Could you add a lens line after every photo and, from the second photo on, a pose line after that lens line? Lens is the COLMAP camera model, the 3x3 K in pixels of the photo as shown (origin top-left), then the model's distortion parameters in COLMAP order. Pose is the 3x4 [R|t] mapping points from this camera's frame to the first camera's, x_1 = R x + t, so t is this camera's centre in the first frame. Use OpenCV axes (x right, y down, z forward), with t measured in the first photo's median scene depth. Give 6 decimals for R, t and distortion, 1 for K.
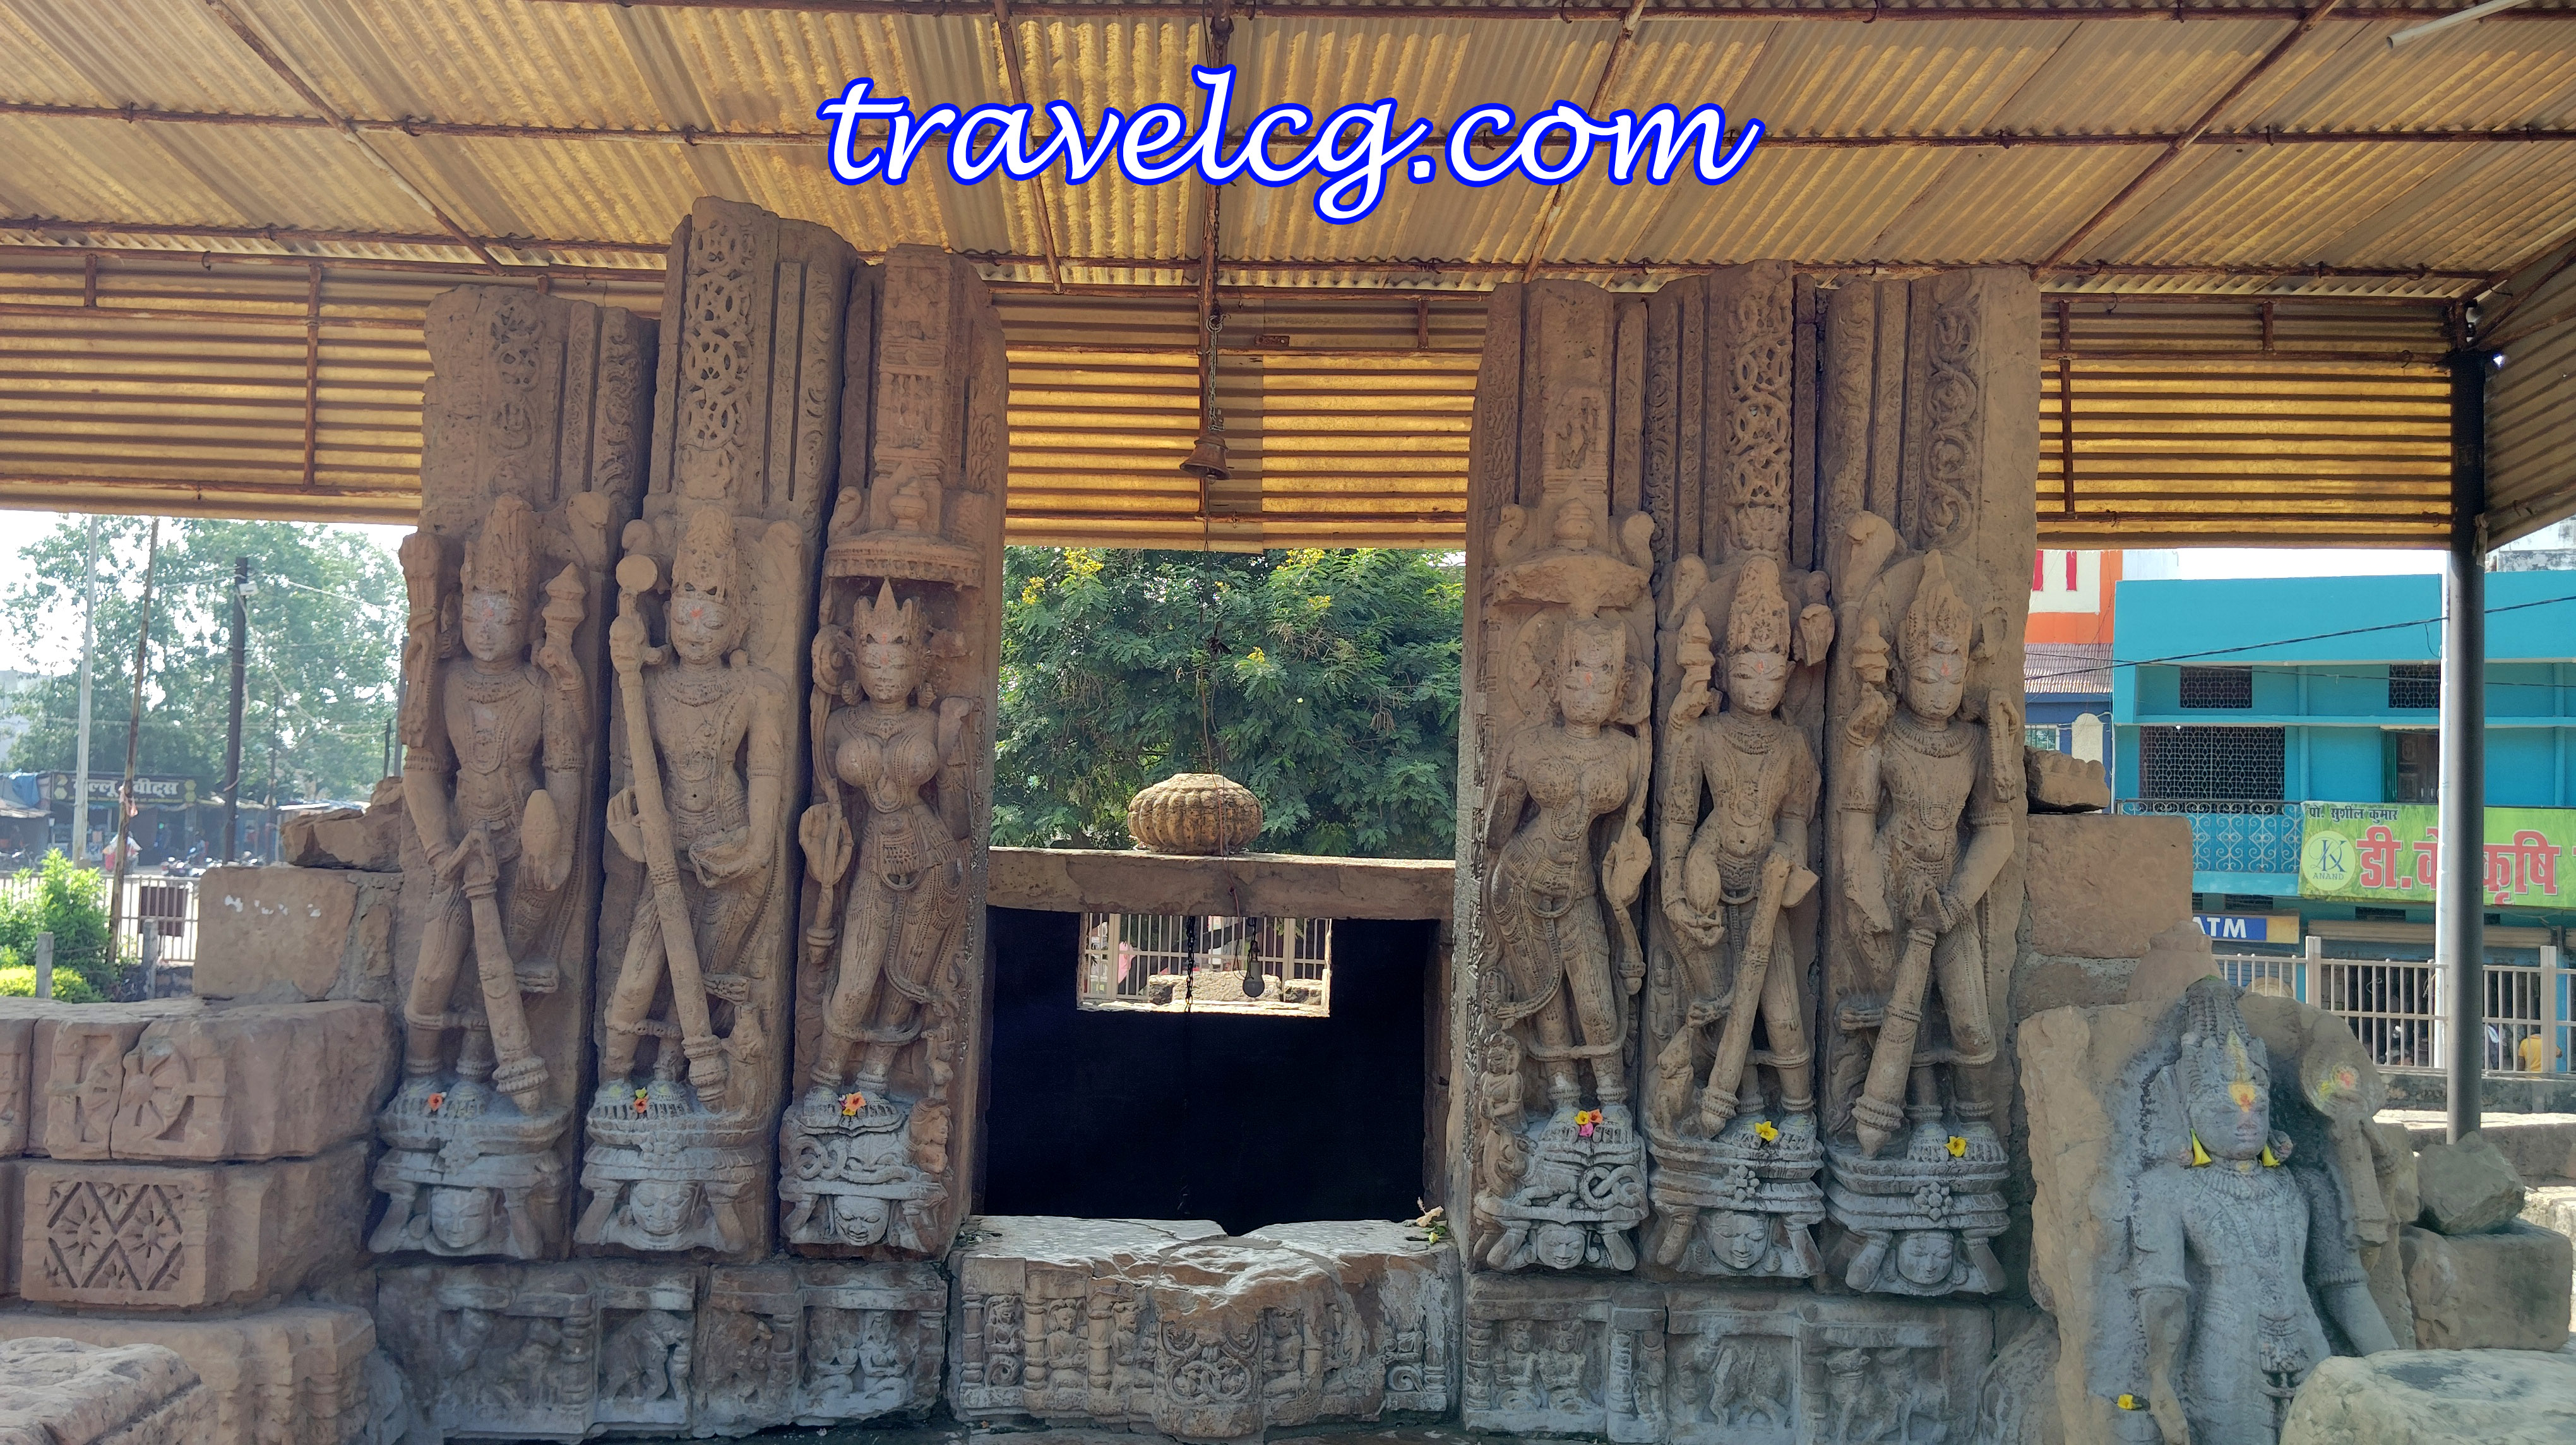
lens RADIAL K [[2096.4, 0, 1288.0], [0, 2096.4, 722.5], [0, 0, 1]] dist [0.085007, -0.183922]
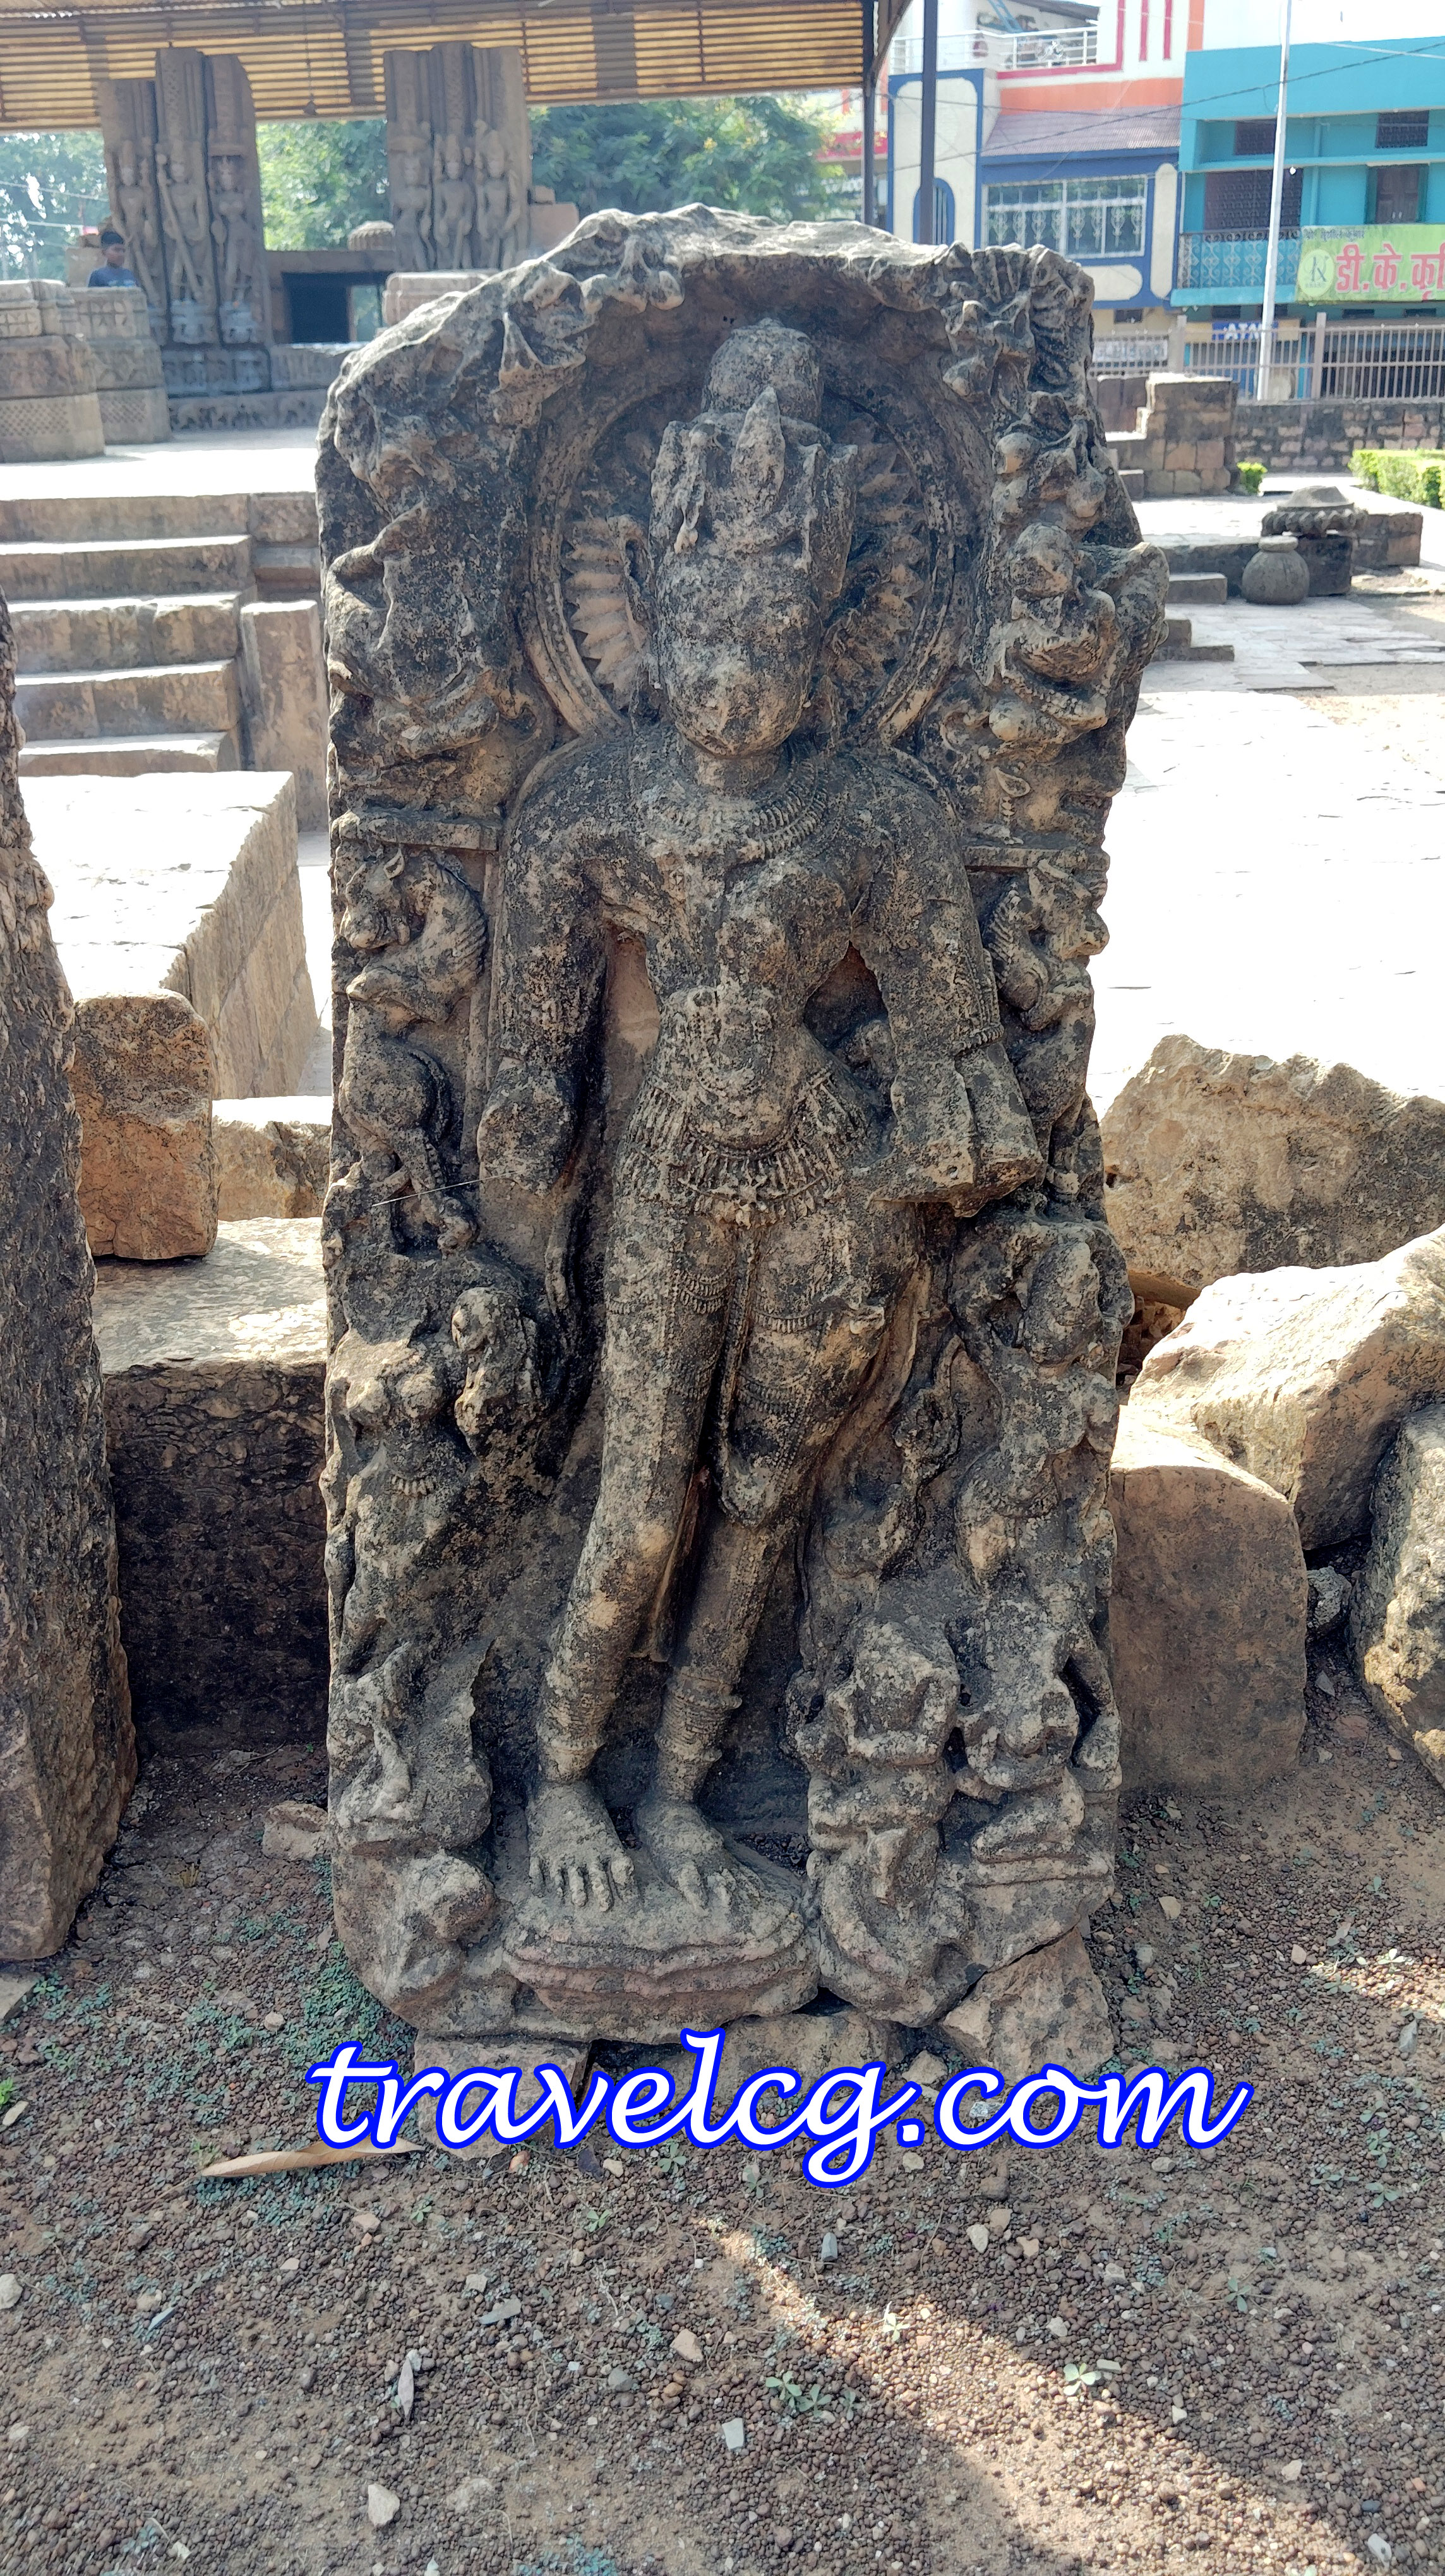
lens RADIAL K [[2096.4, 0, 722.5], [0, 2096.4, 1288.0], [0, 0, 1]] dist [0.085007, -0.183922]
pose [[0.998598, -0.041981, -0.032228, 0.745567], [0.052012, 0.891076, 0.450865, 0.082304], [0.009790, -0.451909, 0.892010, -3.320795]]
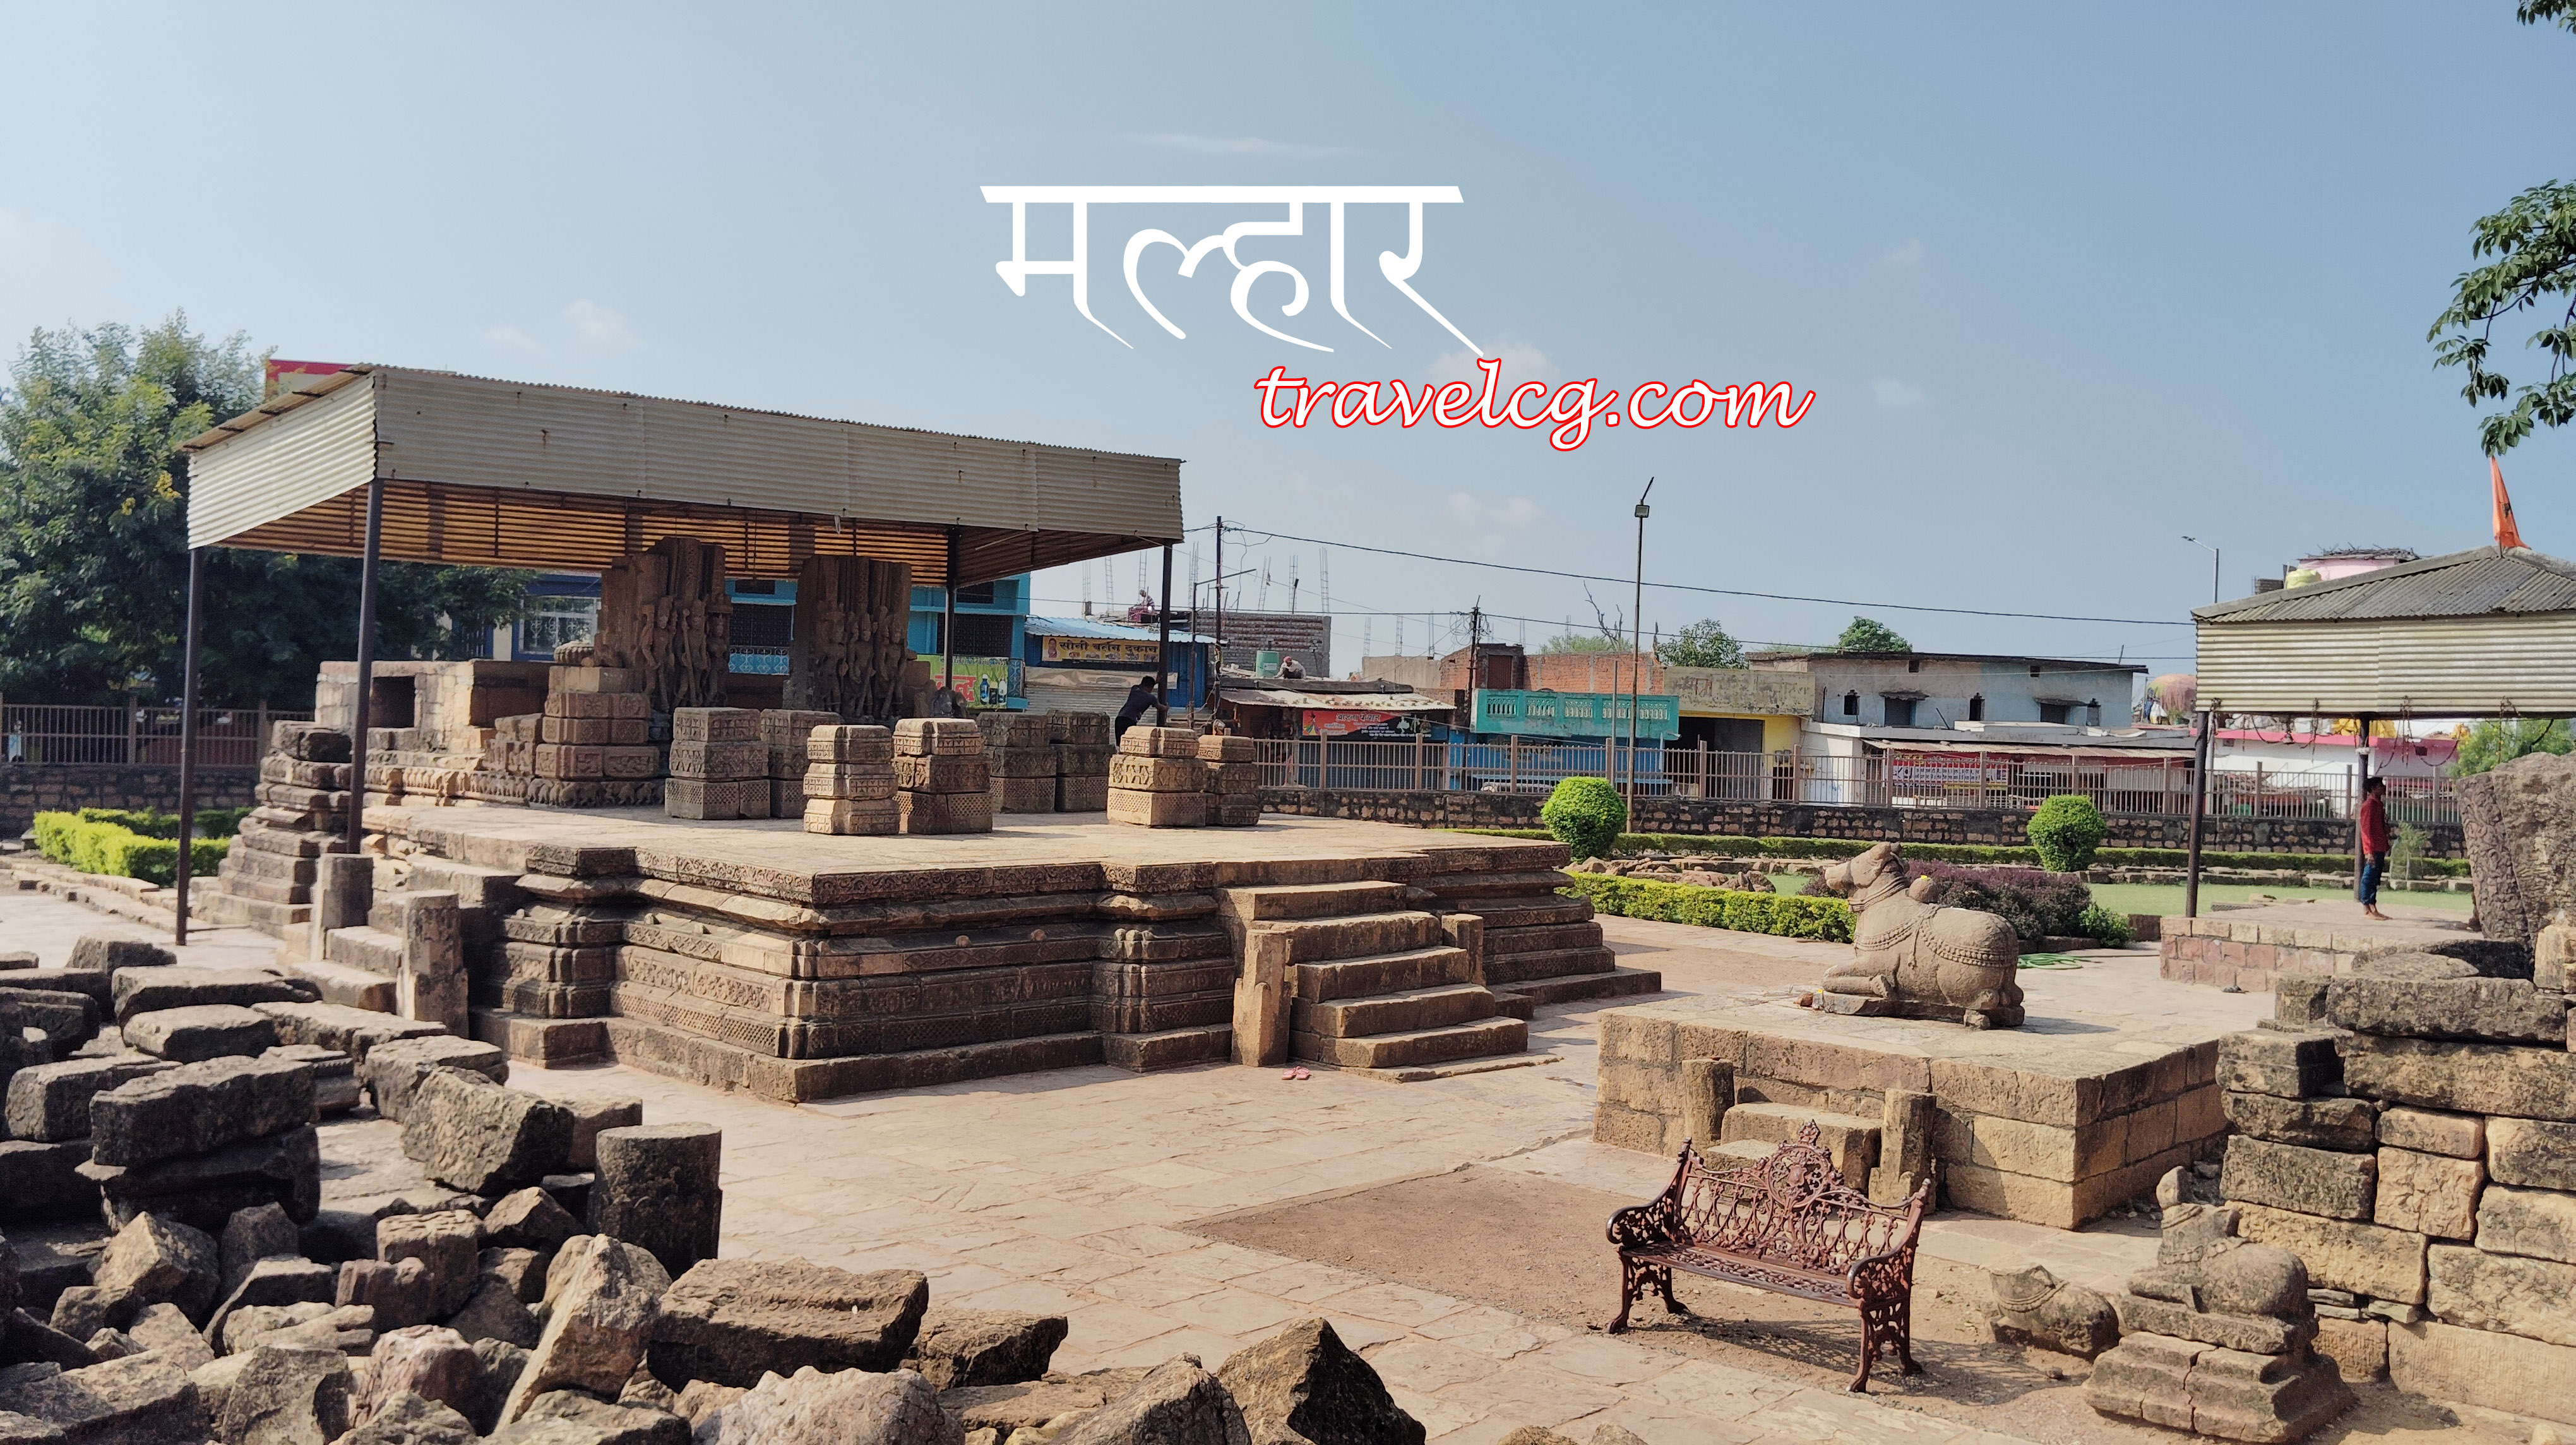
lens RADIAL K [[2096.4, 0, 1288.0], [0, 2096.4, 722.5], [0, 0, 1]] dist [0.085007, -0.183922]
pose [[0.755712, -0.005295, 0.654883, -2.555044], [-0.046589, 0.996999, 0.061823, -0.187103], [-0.653245, -0.077230, 0.753198, -3.899112]]
